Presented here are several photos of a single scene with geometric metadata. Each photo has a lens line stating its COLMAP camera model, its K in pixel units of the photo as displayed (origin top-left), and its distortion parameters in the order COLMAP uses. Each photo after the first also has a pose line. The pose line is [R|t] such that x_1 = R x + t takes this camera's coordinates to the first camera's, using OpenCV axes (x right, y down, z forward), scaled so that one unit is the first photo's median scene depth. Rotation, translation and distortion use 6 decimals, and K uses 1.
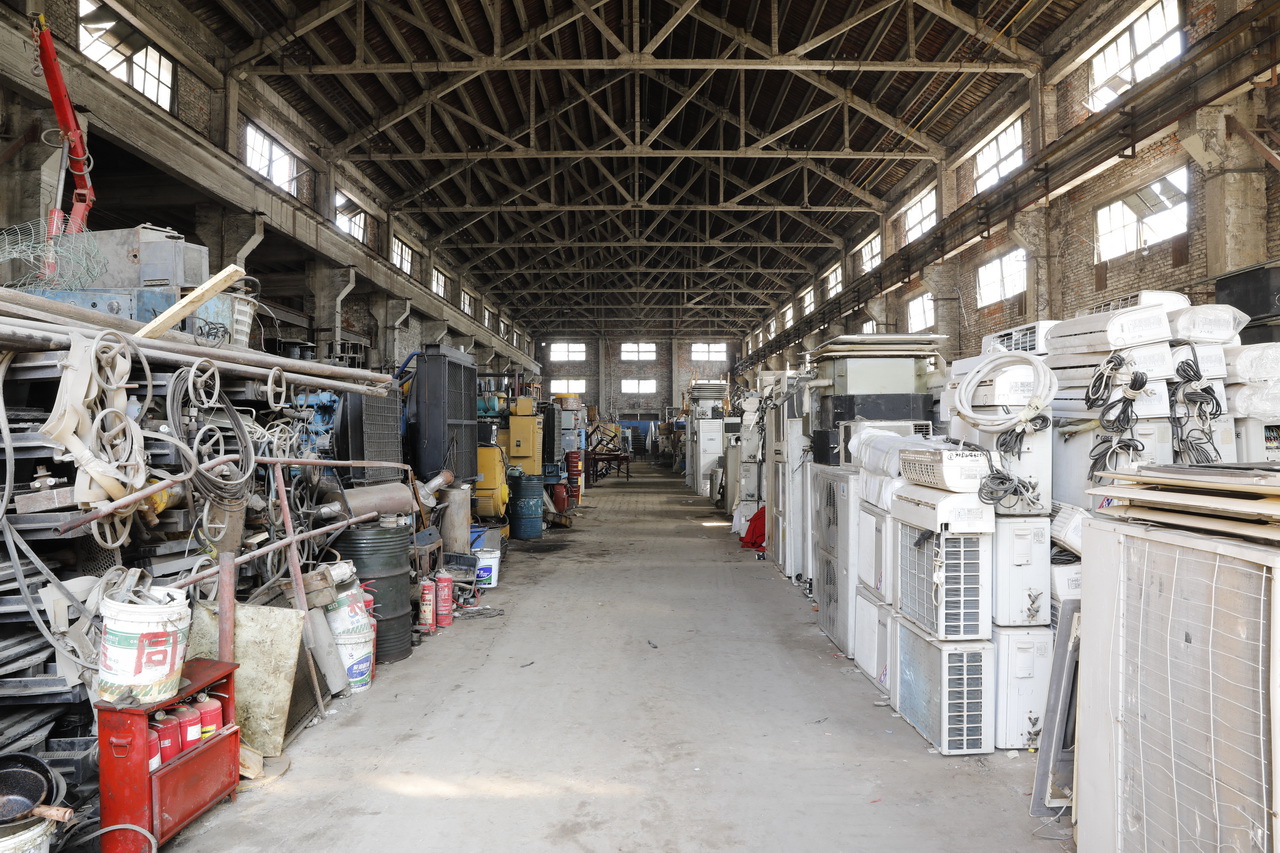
lens RADIAL K [[871.3, 0, 640.0], [0, 871.3, 426.5], [0, 0, 1]] dist [-0.110898, 0.089799]
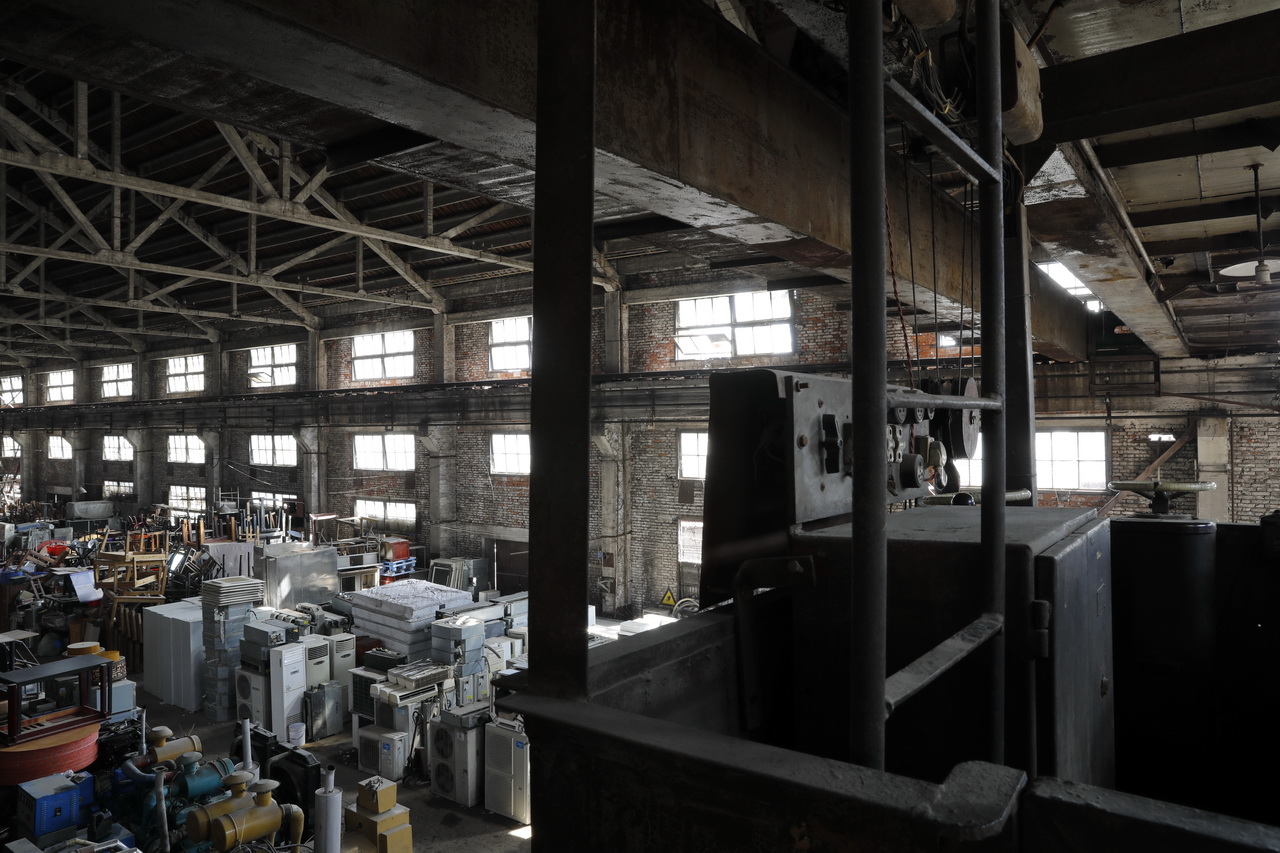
lens RADIAL K [[871.3, 0, 640.0], [0, 871.3, 426.5], [0, 0, 1]] dist [-0.110898, 0.089799]
pose [[0.577099, 0.000631, 0.816674, -0.320375], [0.000505, 0.999999, -0.001130, -0.179080], [-0.816674, 0.001065, 0.577098, 0.243560]]
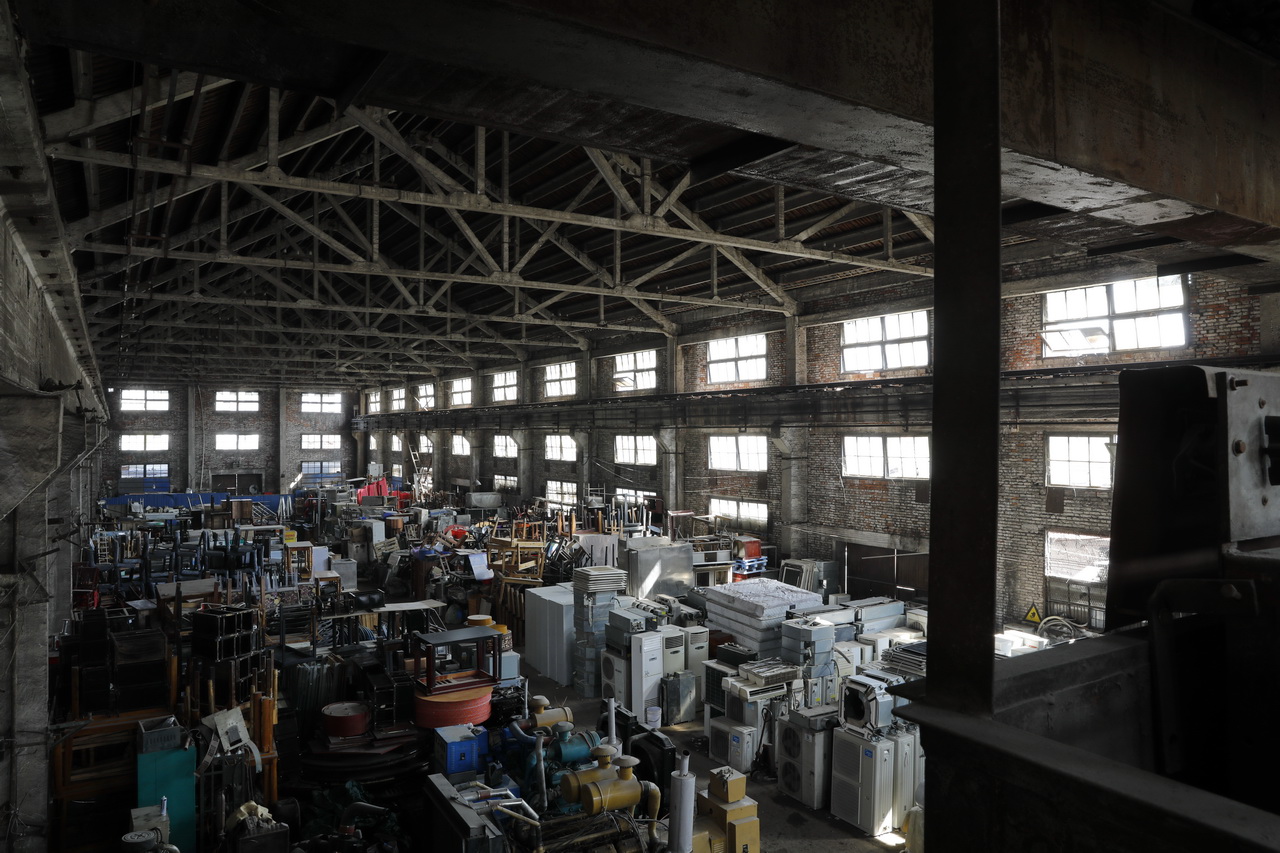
lens RADIAL K [[871.3, 0, 640.0], [0, 871.3, 426.5], [0, 0, 1]] dist [-0.110898, 0.089799]
pose [[0.848433, 0.004870, 0.529280, -0.321862], [-0.004165, 0.999988, -0.002524, -0.179083], [-0.529286, -0.000063, 0.848443, 0.244898]]
